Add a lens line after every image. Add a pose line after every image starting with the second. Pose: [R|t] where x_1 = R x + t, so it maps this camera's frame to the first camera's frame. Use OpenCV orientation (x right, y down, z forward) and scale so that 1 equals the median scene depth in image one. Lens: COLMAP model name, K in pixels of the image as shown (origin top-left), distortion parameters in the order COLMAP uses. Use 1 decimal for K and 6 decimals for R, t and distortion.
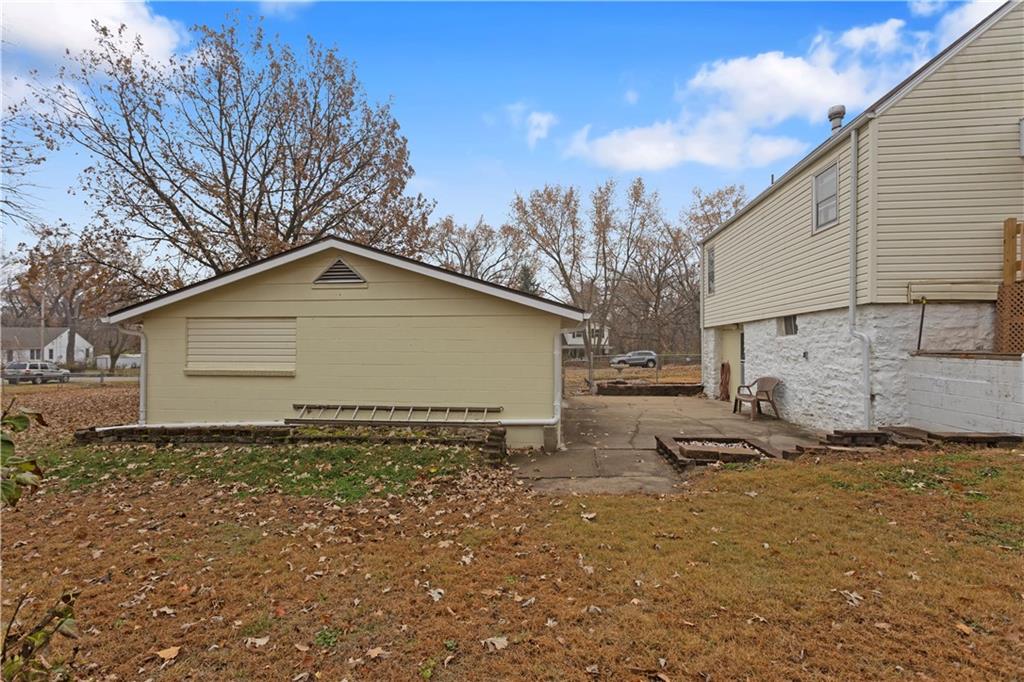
lens RADIAL K [[487.9, 0, 511.7], [0, 487.9, 341.9], [0, 0, 1]] dist [0.005834, -0.000235]
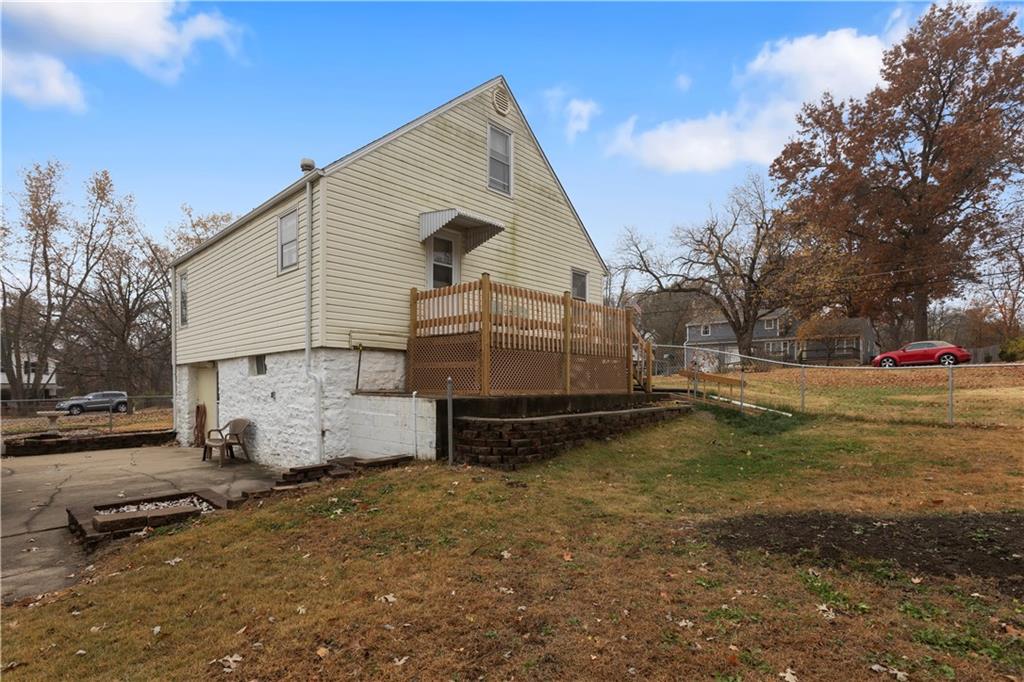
lens RADIAL K [[487.9, 0, 515.5], [0, 487.9, 385.8], [0, 0, 1]] dist [0.005834, -0.000235]
pose [[0.594282, -0.005348, 0.804239, 0.108735], [-0.003824, 0.999948, 0.009475, -0.004253], [-0.804248, -0.008706, 0.594230, 0.009341]]
